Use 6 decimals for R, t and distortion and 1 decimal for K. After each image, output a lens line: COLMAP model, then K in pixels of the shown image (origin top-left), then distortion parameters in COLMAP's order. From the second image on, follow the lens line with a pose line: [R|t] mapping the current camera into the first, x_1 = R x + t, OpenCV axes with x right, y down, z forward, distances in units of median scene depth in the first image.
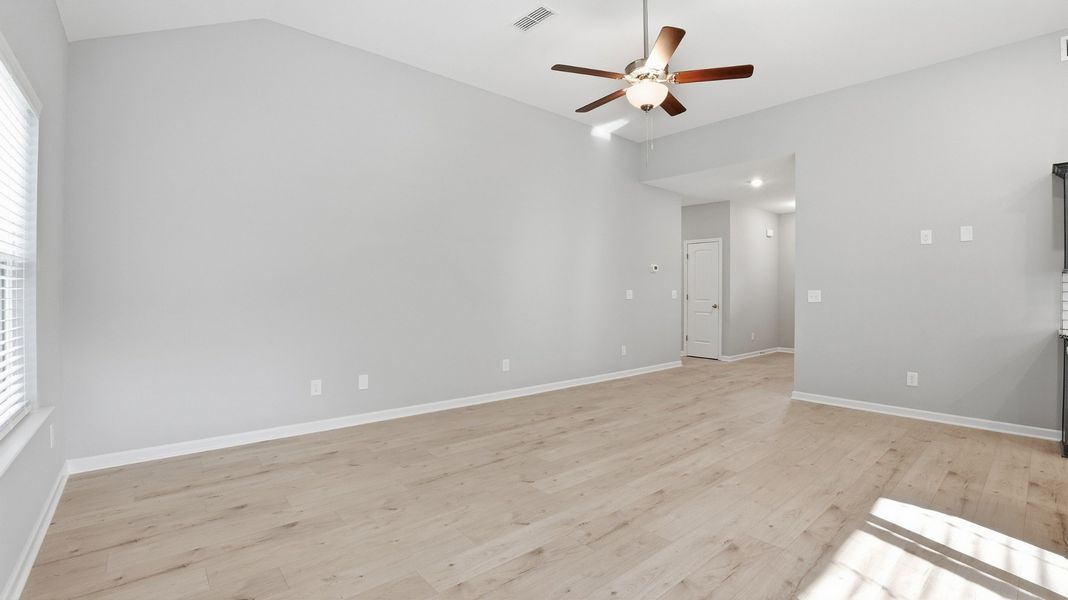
lens RADIAL K [[466.0, 0, 533.8], [0, 466.0, 294.4], [0, 0, 1]] dist [-0.026899, 0.000023]
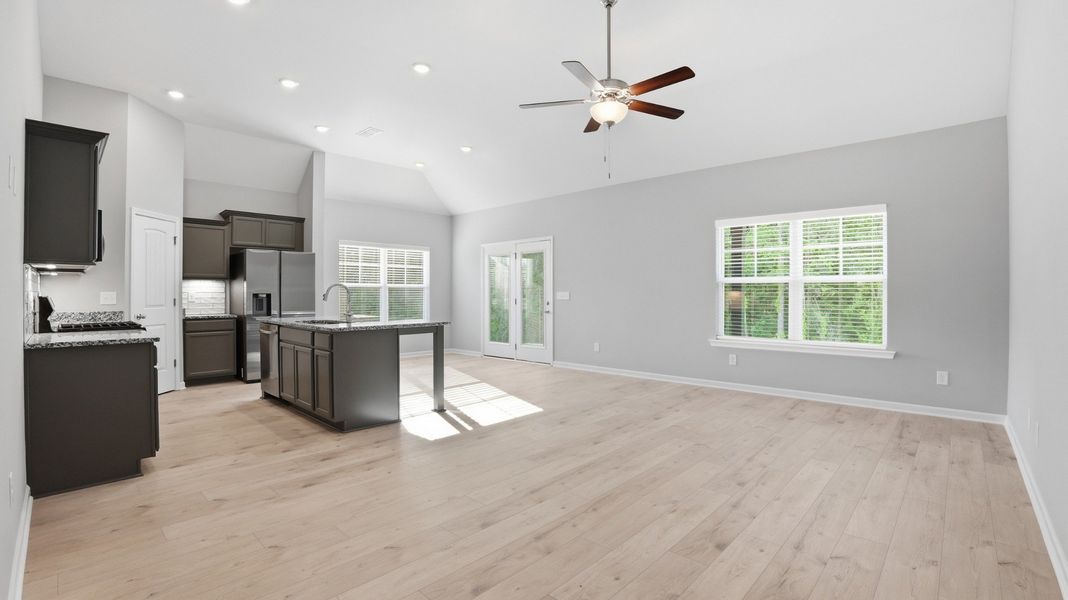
lens RADIAL K [[466.0, 0, 536.1], [0, 466.0, 299.3], [0, 0, 1]] dist [-0.026899, 0.000023]
pose [[-0.994250, -0.005884, -0.106924, 0.492103], [-0.007790, 0.999818, 0.017424, -0.005974], [0.106802, 0.018157, -0.994115, 1.916526]]
